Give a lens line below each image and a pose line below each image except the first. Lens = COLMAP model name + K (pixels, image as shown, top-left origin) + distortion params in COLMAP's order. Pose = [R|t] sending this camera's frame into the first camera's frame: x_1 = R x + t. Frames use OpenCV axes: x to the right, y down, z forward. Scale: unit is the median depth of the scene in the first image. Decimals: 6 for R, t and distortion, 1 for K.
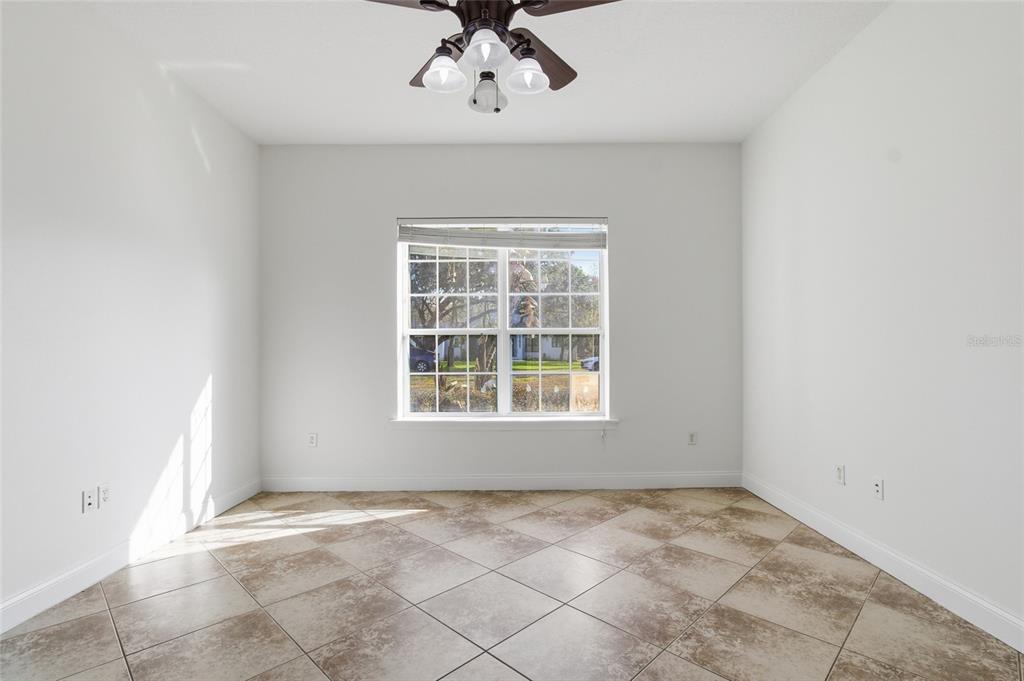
lens RADIAL K [[484.4, 0, 510.7], [0, 484.4, 343.8], [0, 0, 1]] dist [-0.004362, 0.003607]
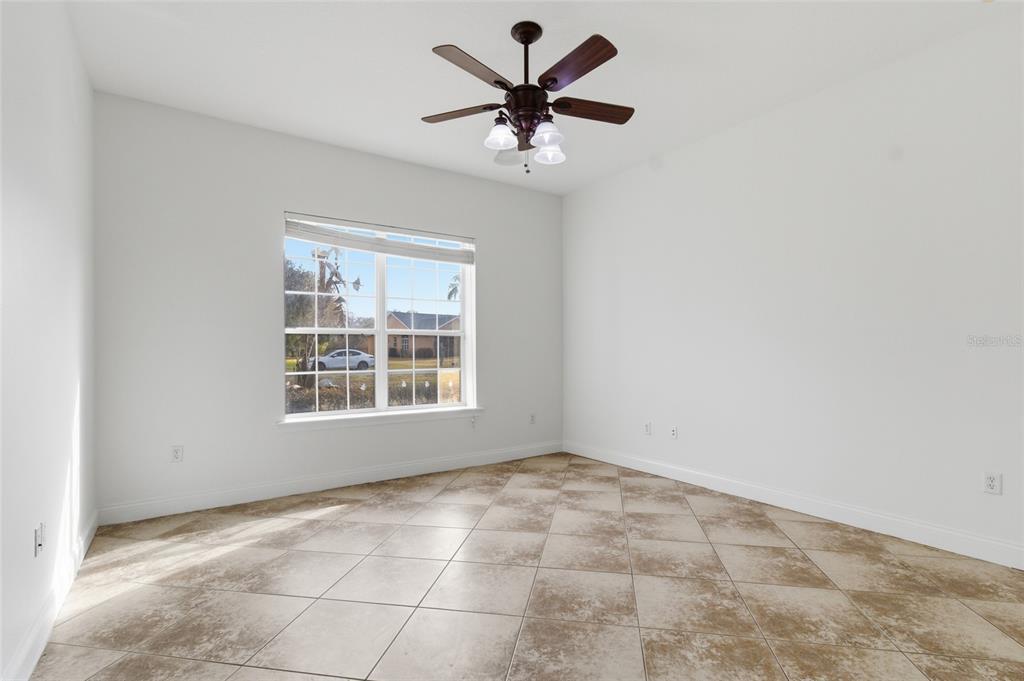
lens RADIAL K [[484.4, 0, 517.3], [0, 484.4, 344.3], [0, 0, 1]] dist [-0.004362, 0.003607]
pose [[0.825512, 0.007536, 0.564335, -0.387250], [-0.008564, 0.999963, -0.000825, -0.000206], [-0.564320, -0.004152, 0.825546, -0.046939]]
